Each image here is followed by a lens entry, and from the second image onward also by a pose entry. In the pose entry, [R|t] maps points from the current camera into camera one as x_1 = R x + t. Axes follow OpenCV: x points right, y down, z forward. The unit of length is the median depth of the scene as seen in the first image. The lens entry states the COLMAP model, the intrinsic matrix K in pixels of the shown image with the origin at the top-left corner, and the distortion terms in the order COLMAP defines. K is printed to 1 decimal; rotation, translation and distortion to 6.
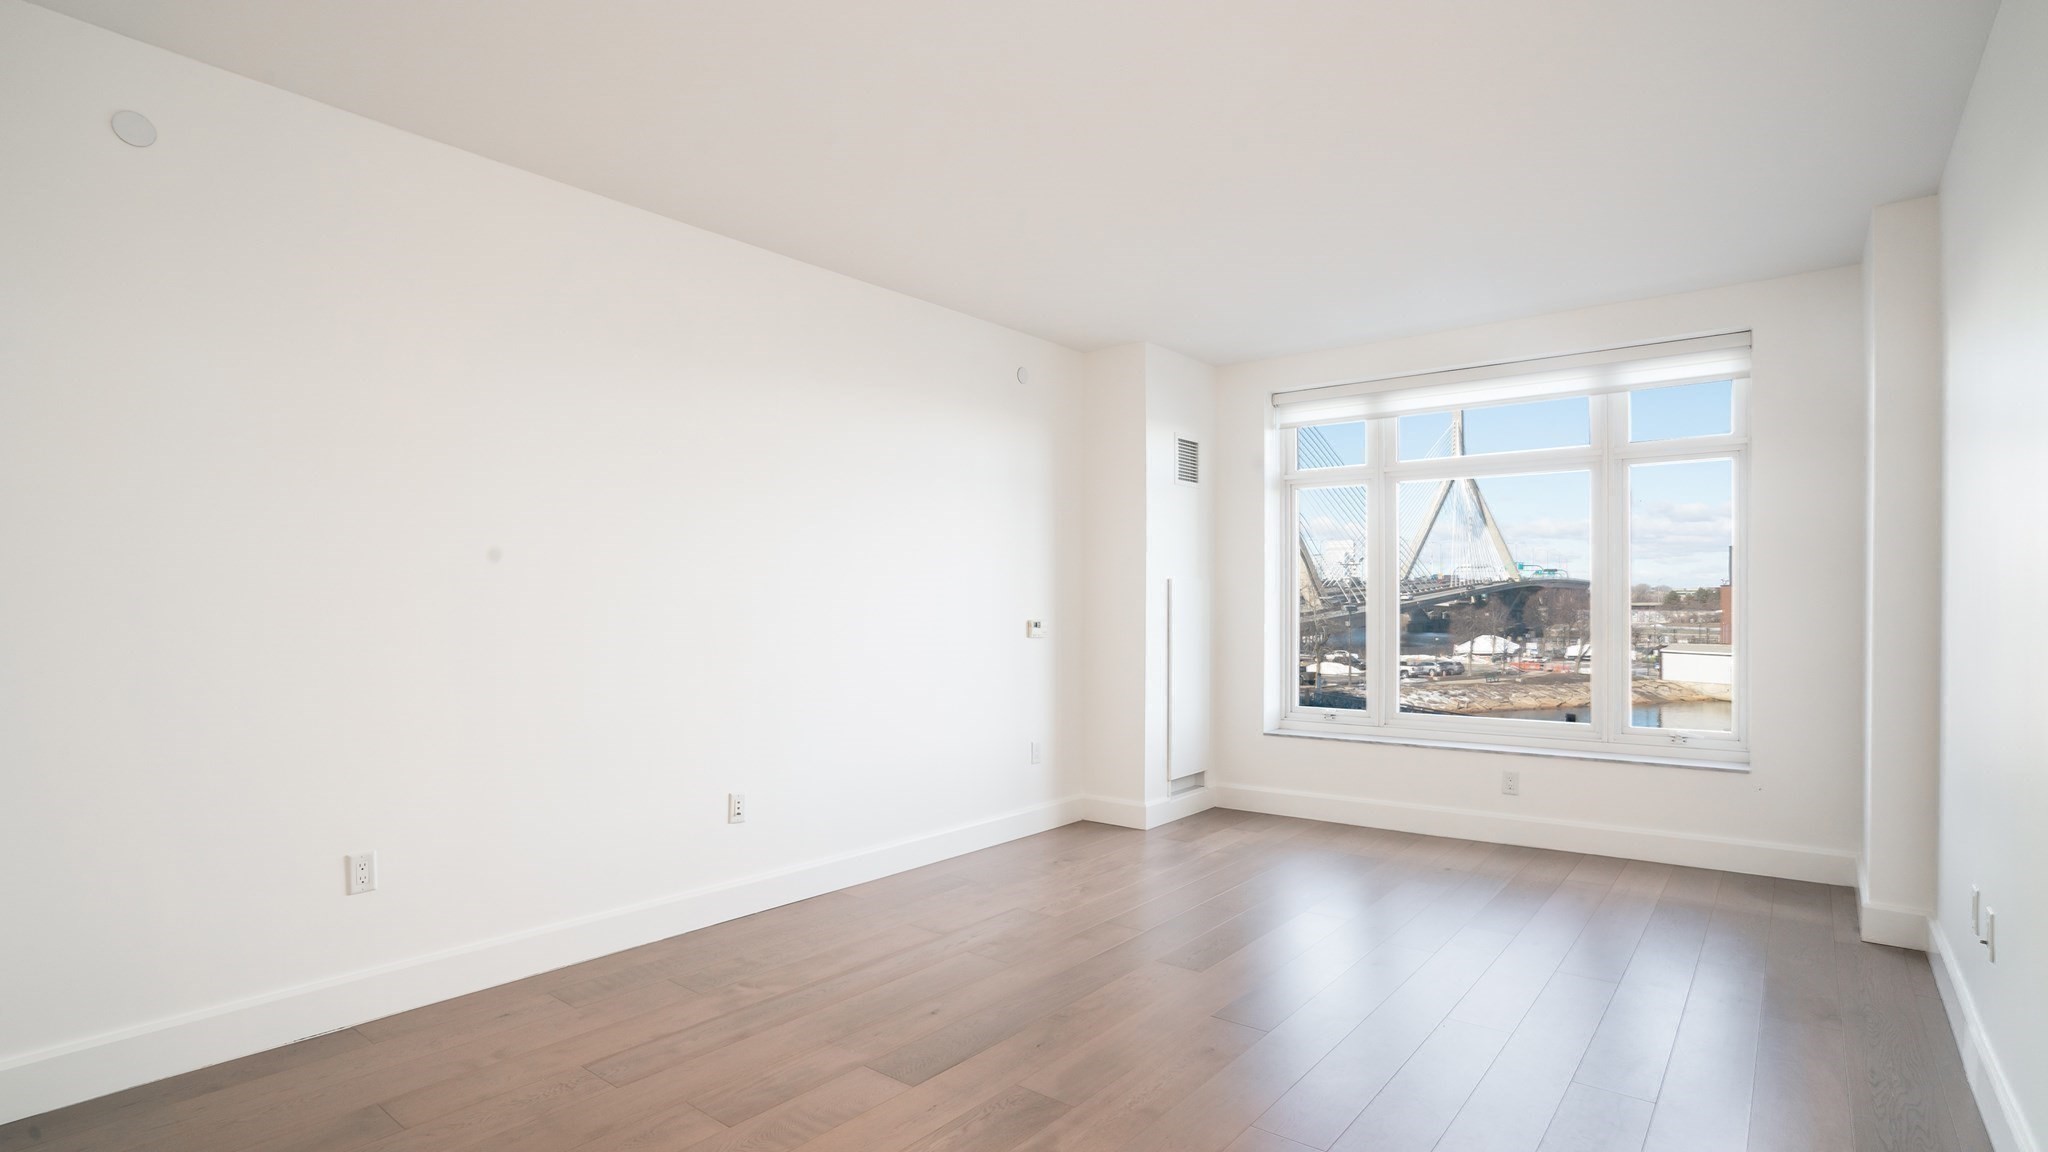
lens RADIAL K [[1018.7, 0, 1032.1], [0, 1018.7, 585.2], [0, 0, 1]] dist [-0.003699, 0.000991]
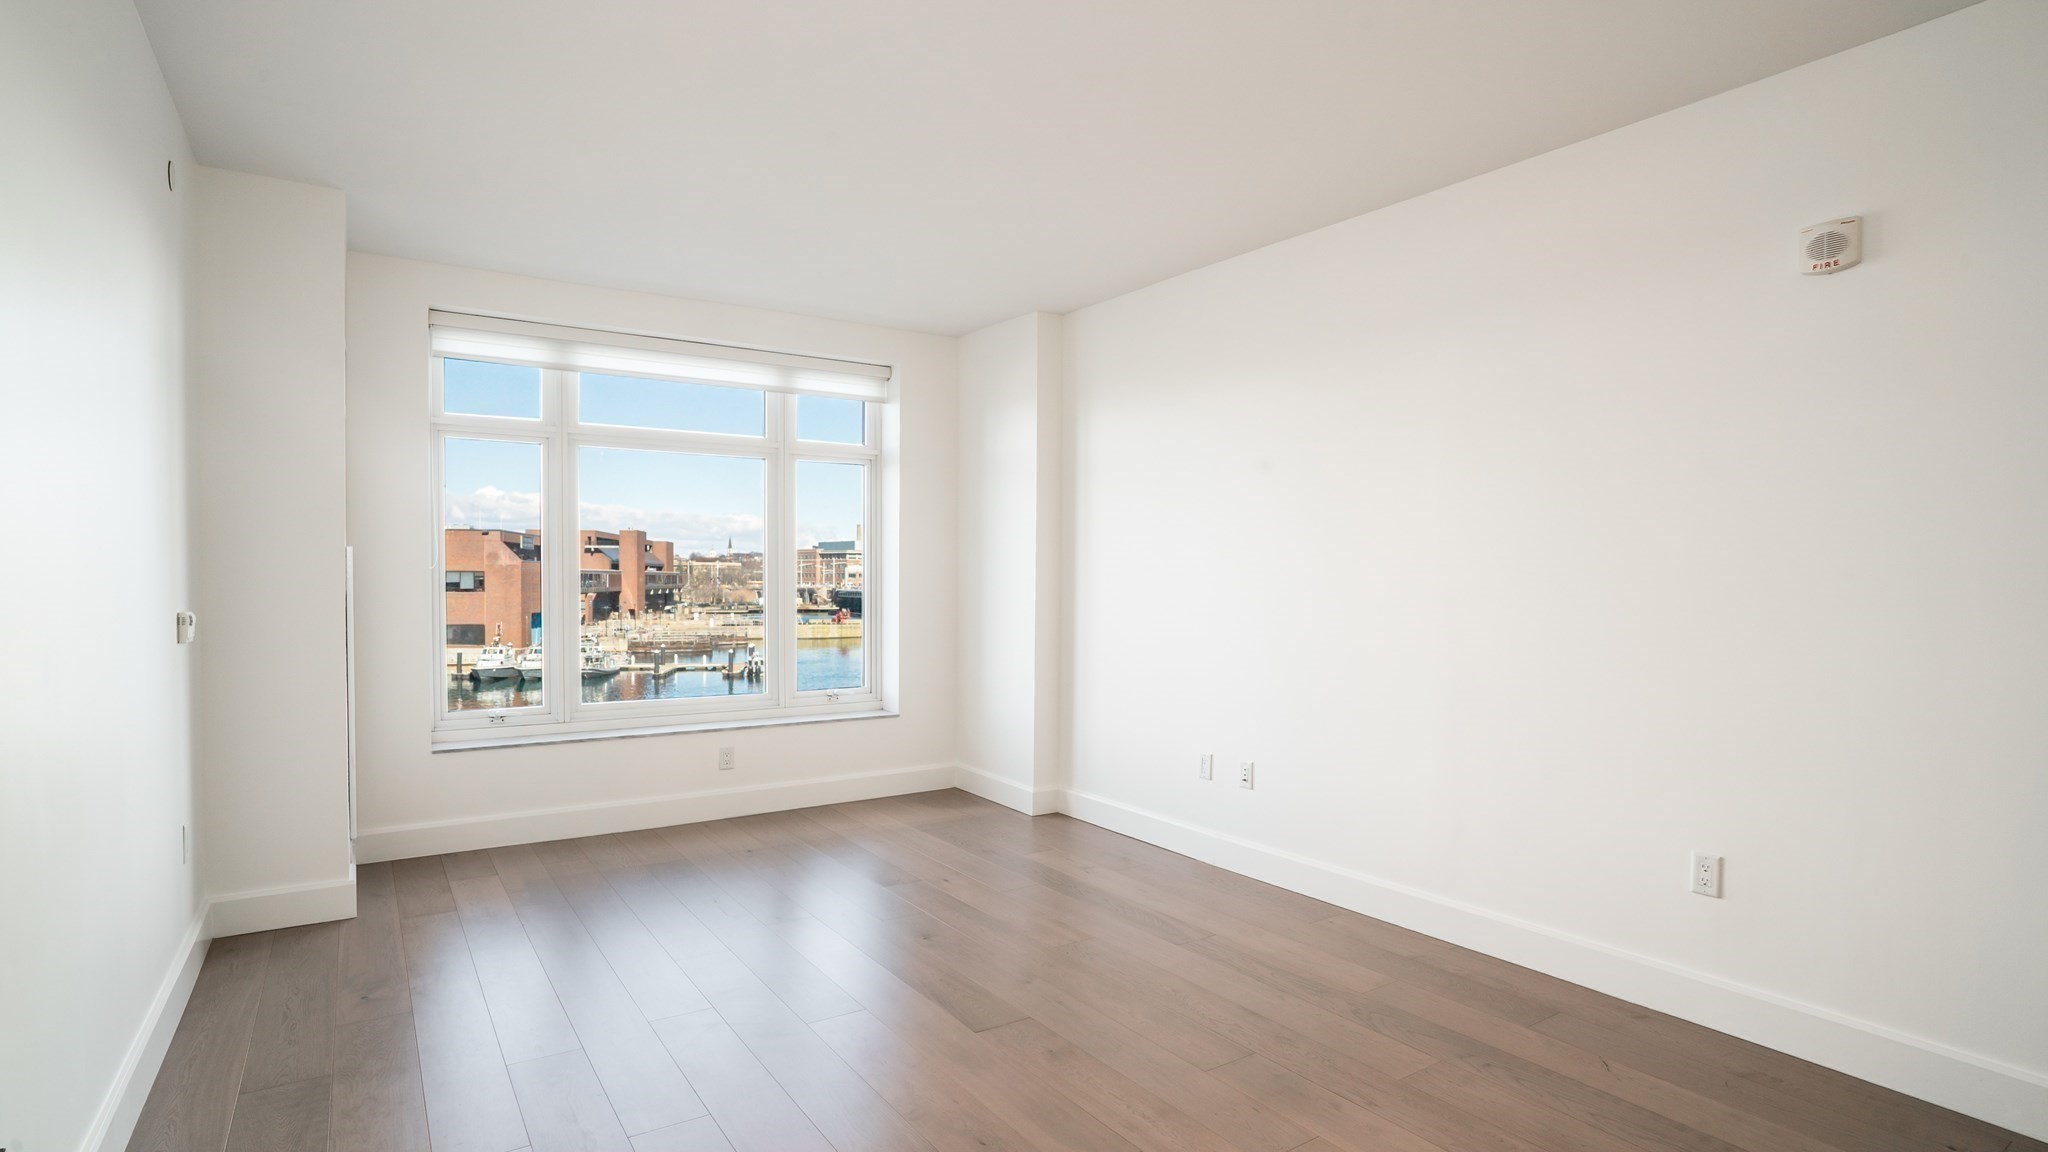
lens RADIAL K [[1018.7, 0, 1038.5], [0, 1018.7, 577.4], [0, 0, 1]] dist [-0.003699, 0.000991]
pose [[0.327992, -0.000756, 0.944680, -0.391835], [-0.020684, 0.999754, 0.007982, -0.002472], [-0.944454, -0.022158, 0.327895, 0.366846]]
